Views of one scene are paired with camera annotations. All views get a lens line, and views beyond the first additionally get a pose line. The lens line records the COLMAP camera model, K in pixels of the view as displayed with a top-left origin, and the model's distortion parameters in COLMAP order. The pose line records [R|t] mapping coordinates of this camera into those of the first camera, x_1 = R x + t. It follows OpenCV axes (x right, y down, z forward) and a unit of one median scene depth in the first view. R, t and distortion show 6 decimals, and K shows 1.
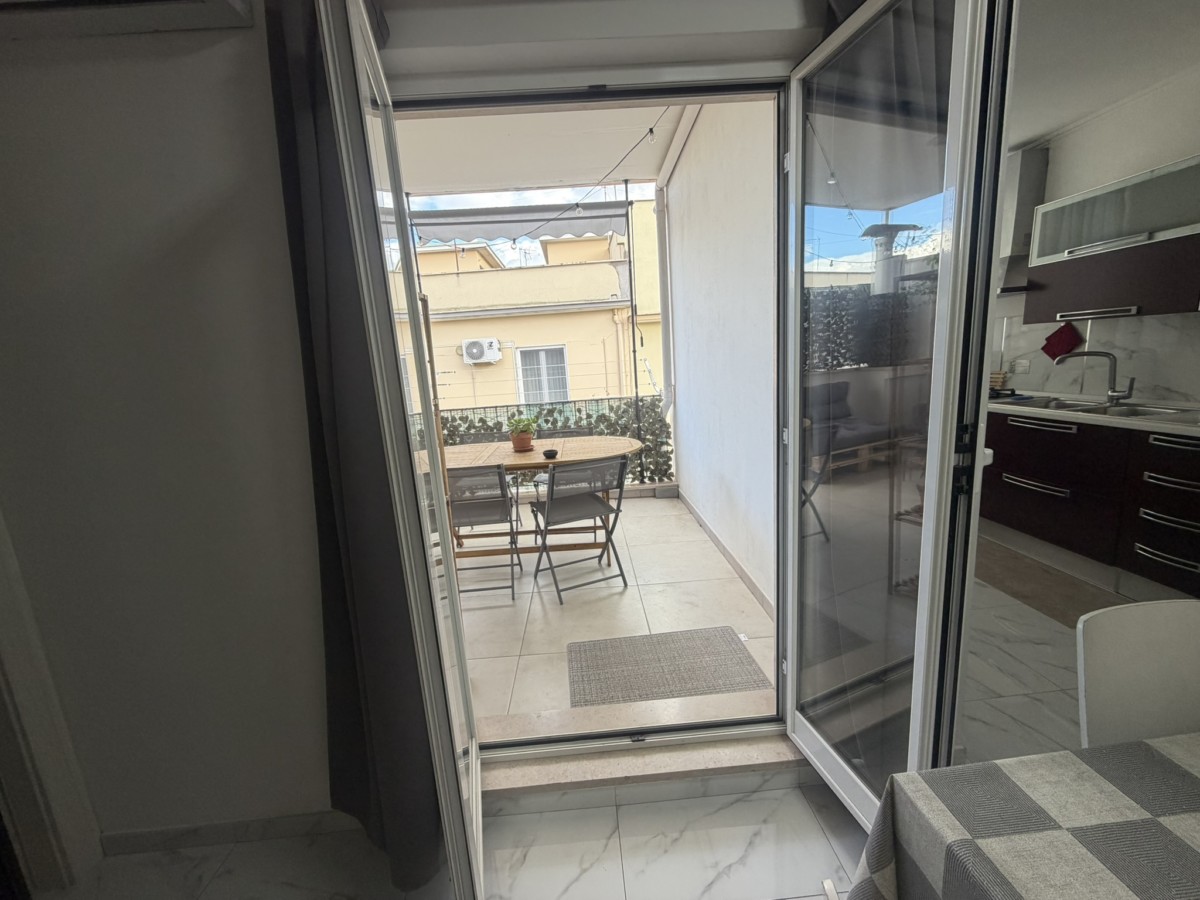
lens RADIAL K [[476.6, 0, 600.0], [0, 476.6, 450.0], [0, 0, 1]] dist [-0.000748, -0.000014]
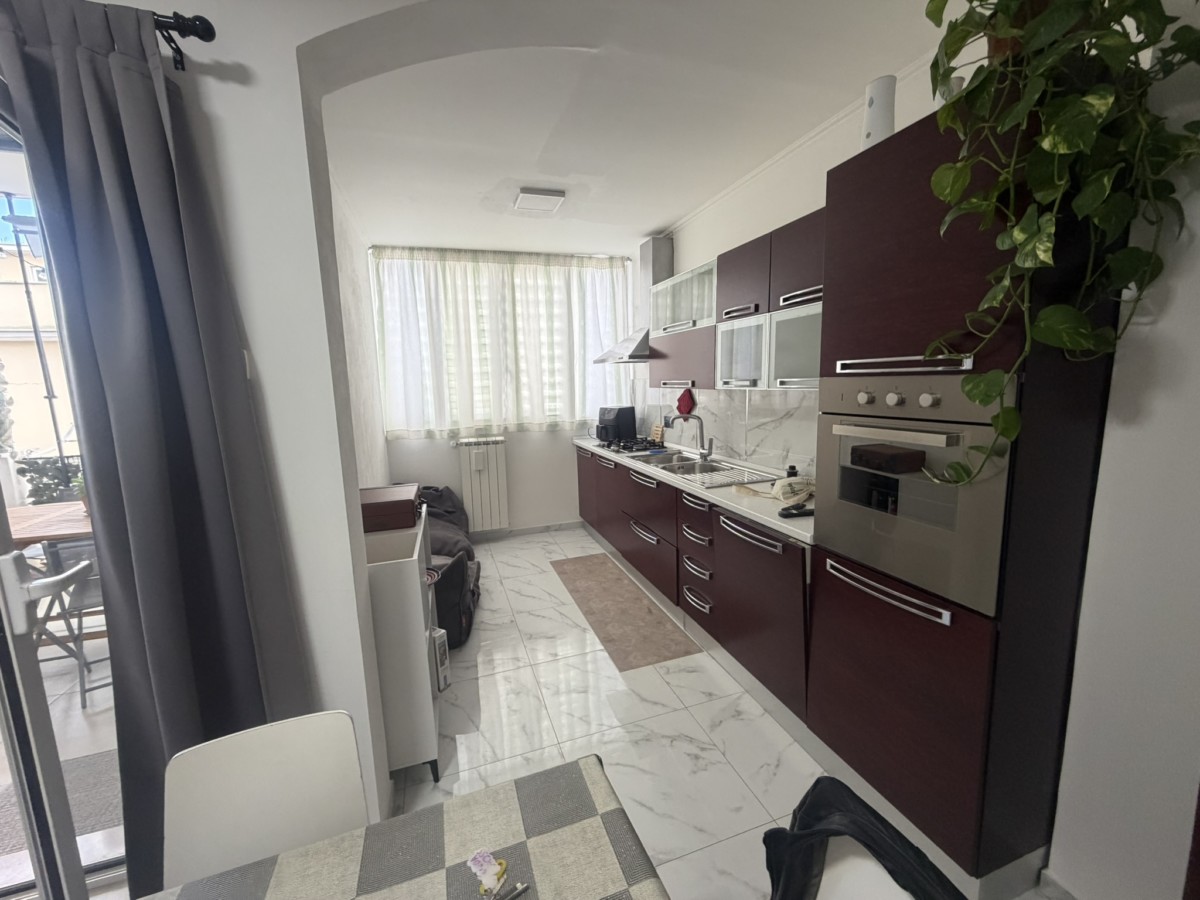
lens RADIAL K [[478.9, 0, 600.0], [0, 478.9, 450.0], [0, 0, 1]] dist [0.001266, 0.000107]
pose [[0.960352, 0.003038, 0.278773, 0.589431], [0.012466, 0.998473, -0.053826, -0.070077], [-0.278511, 0.055167, 0.958847, -0.069975]]
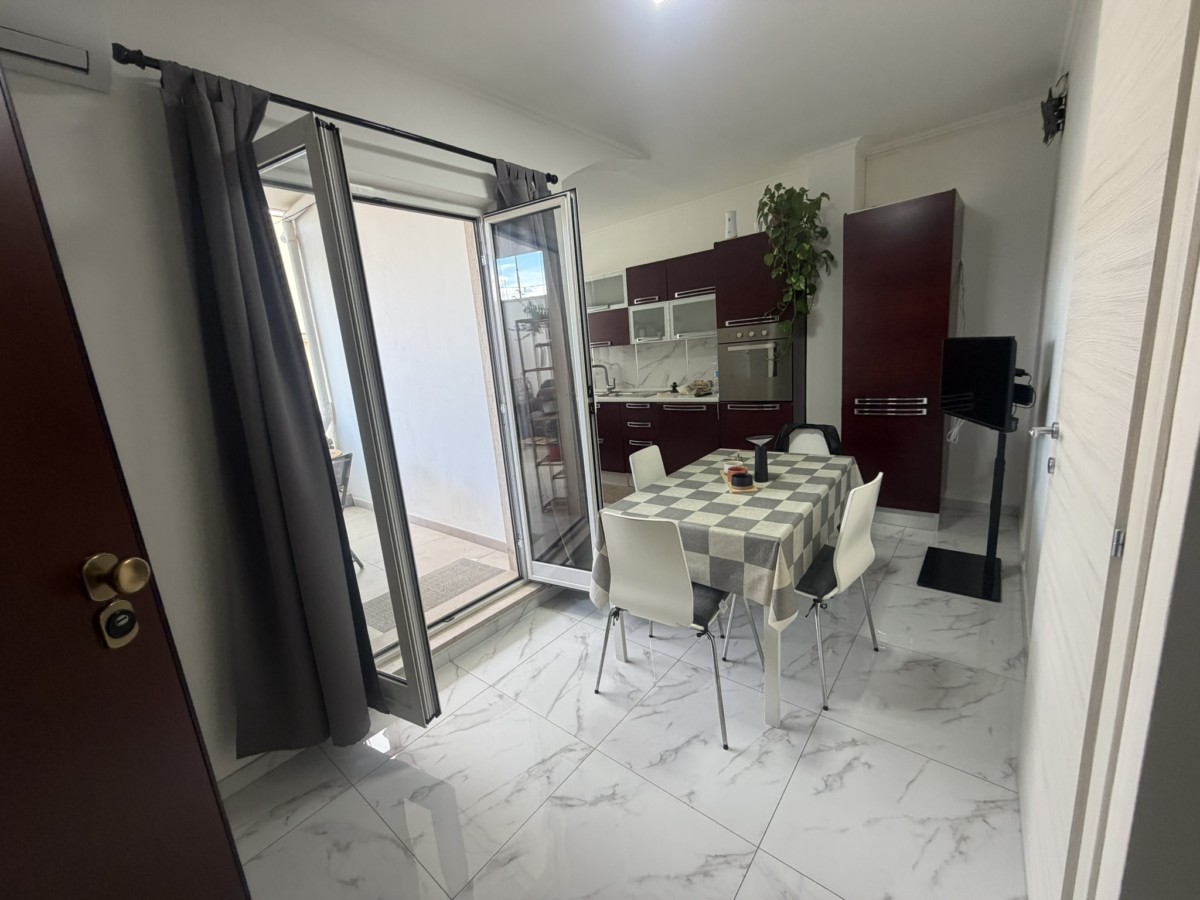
lens RADIAL K [[476.6, 0, 600.0], [0, 476.6, 450.0], [0, 0, 1]] dist [-0.000748, -0.000014]
pose [[0.672258, -0.139485, 0.727058, -0.412499], [0.176125, 0.984026, 0.025934, 0.085067], [-0.719061, 0.110619, 0.686086, -0.284480]]
